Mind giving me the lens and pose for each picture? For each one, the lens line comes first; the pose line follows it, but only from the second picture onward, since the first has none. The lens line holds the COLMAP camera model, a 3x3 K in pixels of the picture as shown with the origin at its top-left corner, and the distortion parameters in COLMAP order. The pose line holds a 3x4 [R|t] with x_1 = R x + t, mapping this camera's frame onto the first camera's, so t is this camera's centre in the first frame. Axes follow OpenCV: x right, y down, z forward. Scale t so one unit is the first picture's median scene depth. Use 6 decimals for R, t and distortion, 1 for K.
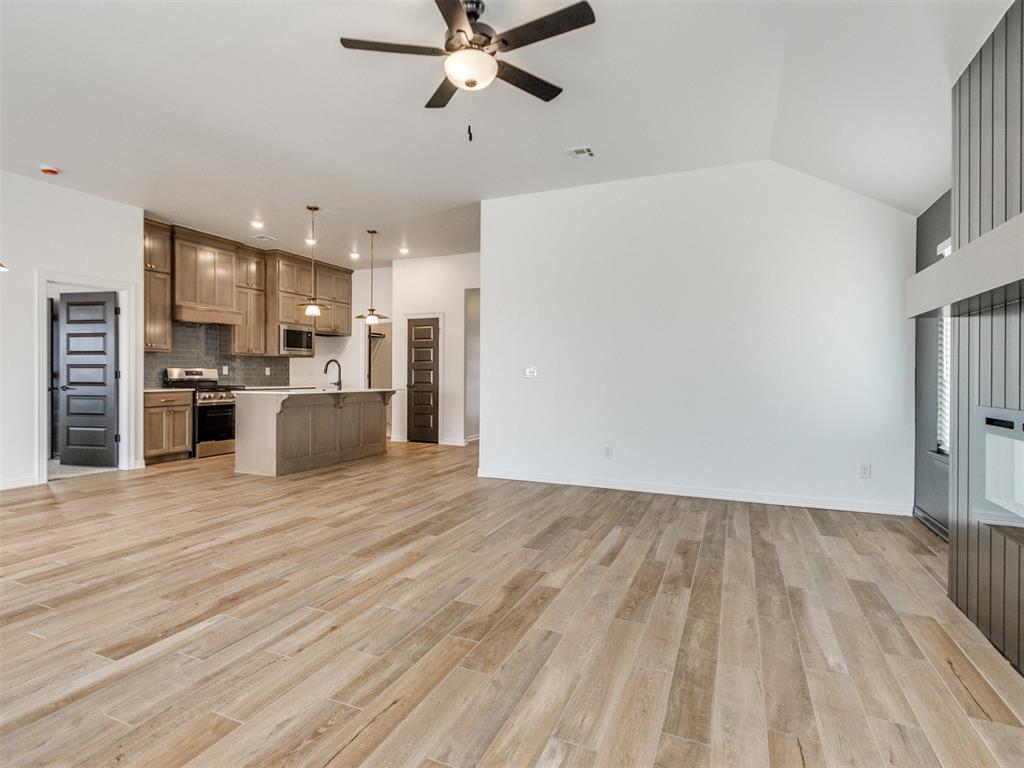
lens RADIAL K [[546.1, 0, 499.7], [0, 546.1, 378.7], [0, 0, 1]] dist [0.015024, -0.006251]
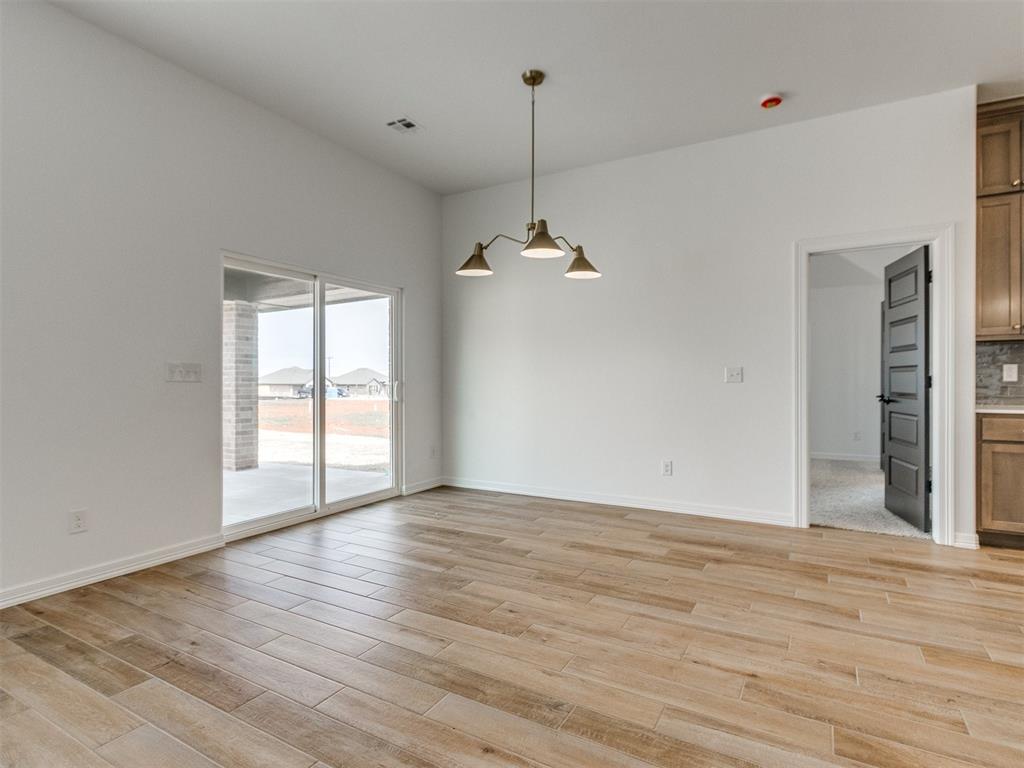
lens RADIAL K [[545.6, 0, 529.9], [0, 545.6, 380.9], [0, 0, 1]] dist [0.010975, -0.004420]
pose [[-0.080525, 0.000691, -0.996752, -0.055655], [-0.010393, 0.999945, 0.001533, -0.004896], [0.996698, 0.010483, -0.080514, 0.589743]]
